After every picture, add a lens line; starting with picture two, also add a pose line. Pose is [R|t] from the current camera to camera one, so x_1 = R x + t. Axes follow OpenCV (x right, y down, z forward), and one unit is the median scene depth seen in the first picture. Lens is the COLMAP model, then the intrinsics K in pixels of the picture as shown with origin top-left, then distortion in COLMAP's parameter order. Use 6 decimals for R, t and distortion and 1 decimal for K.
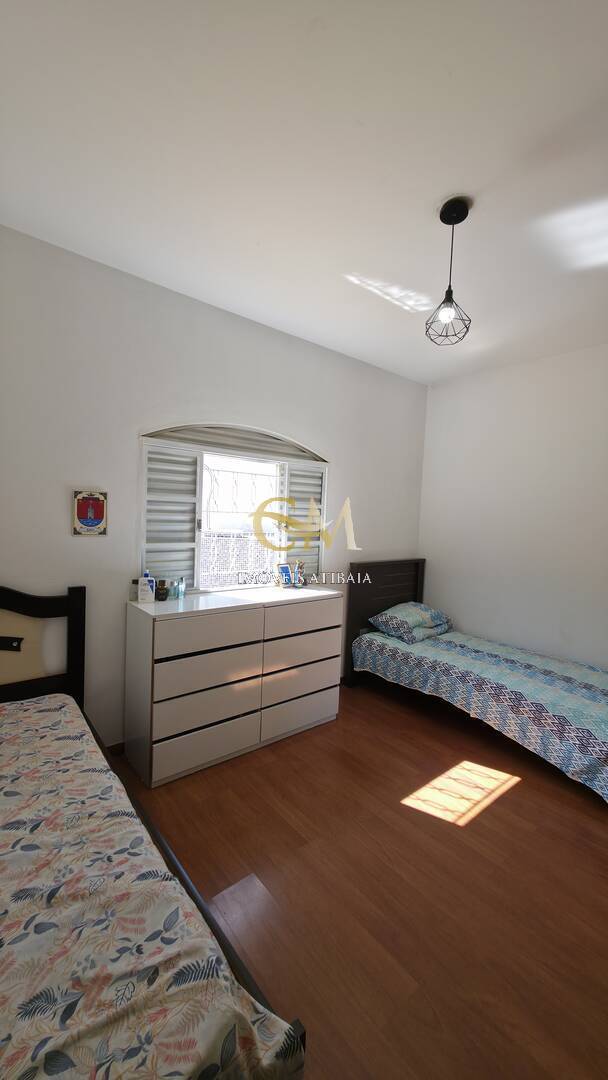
lens RADIAL K [[430.8, 0, 308.0], [0, 430.8, 537.3], [0, 0, 1]] dist [0.009766, -0.006657]
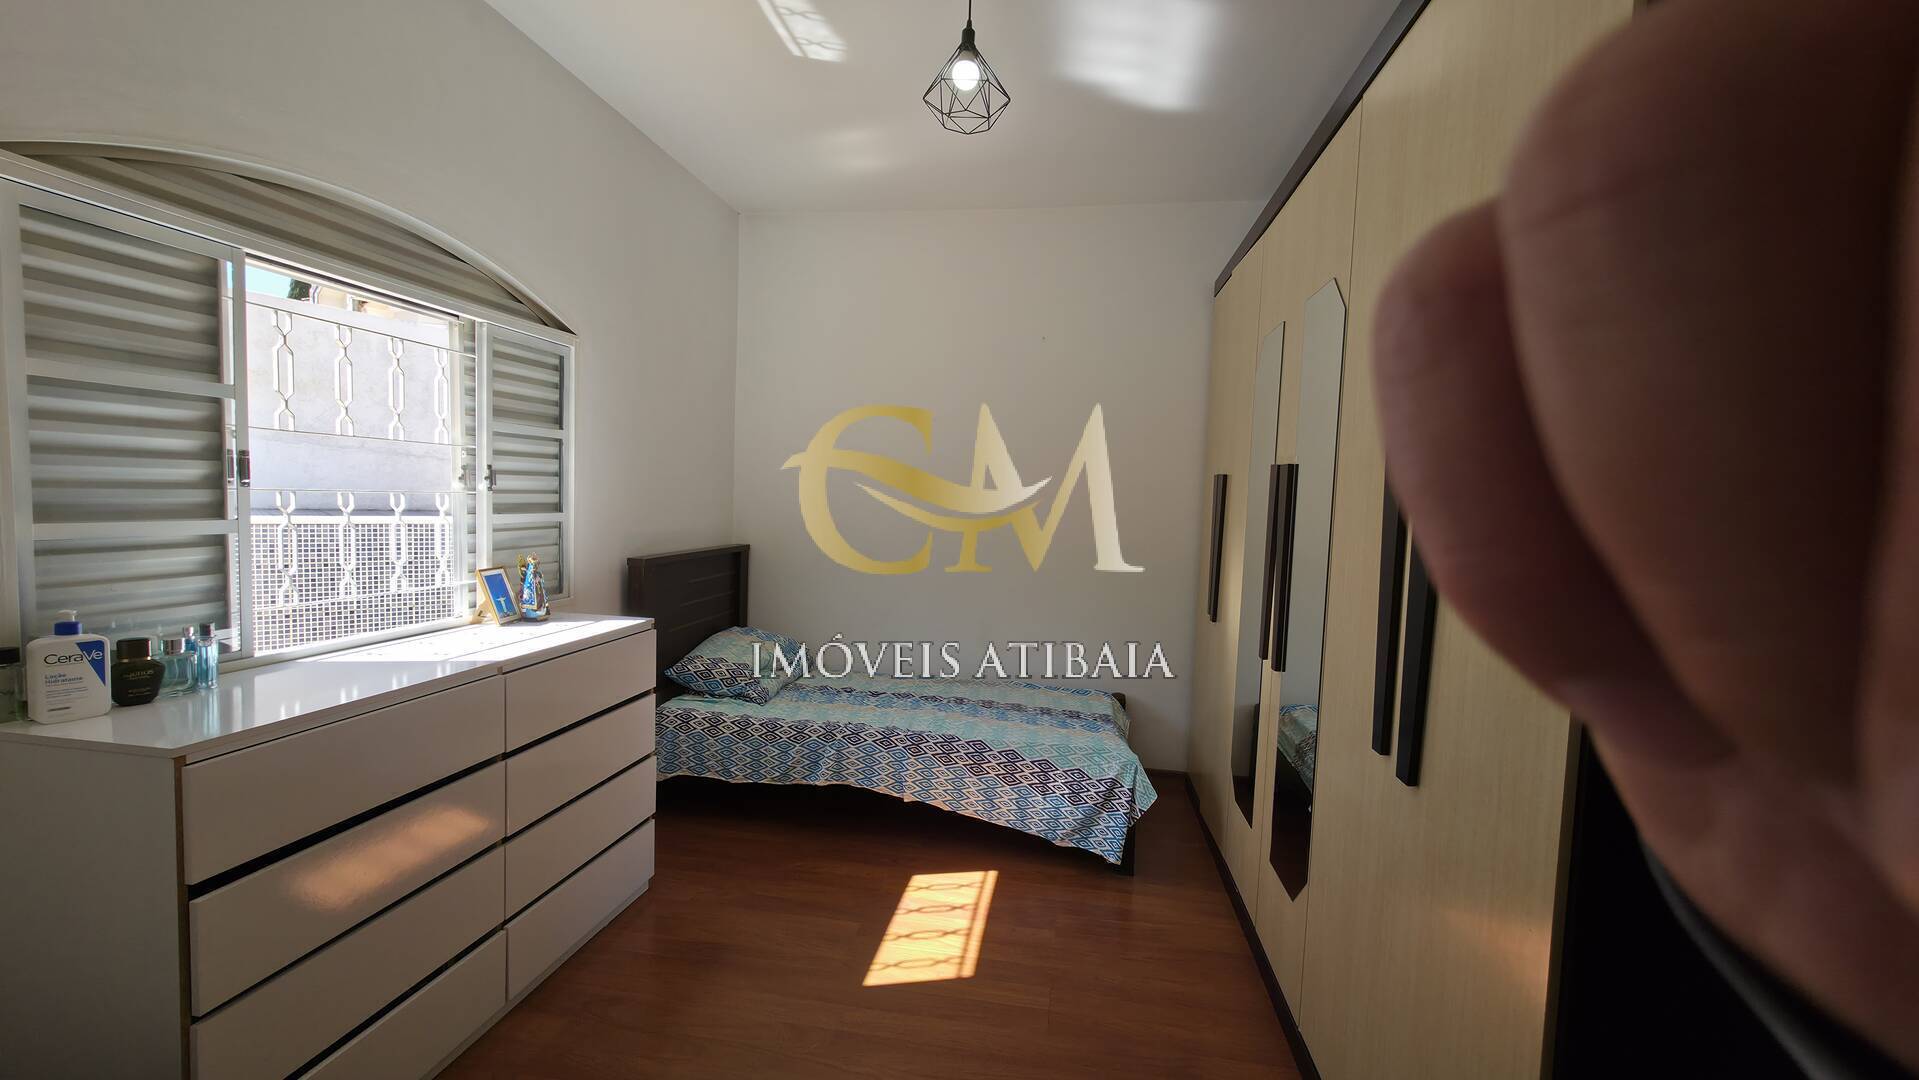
lens RADIAL K [[765.5, 0, 961.5], [0, 765.5, 552.9], [0, 0, 1]] dist [0.009766, -0.006657]
pose [[0.748998, -0.057569, 0.660067, -0.230922], [0.026958, 0.998041, 0.056455, 0.020153], [-0.662024, -0.024491, 0.749082, 0.172586]]
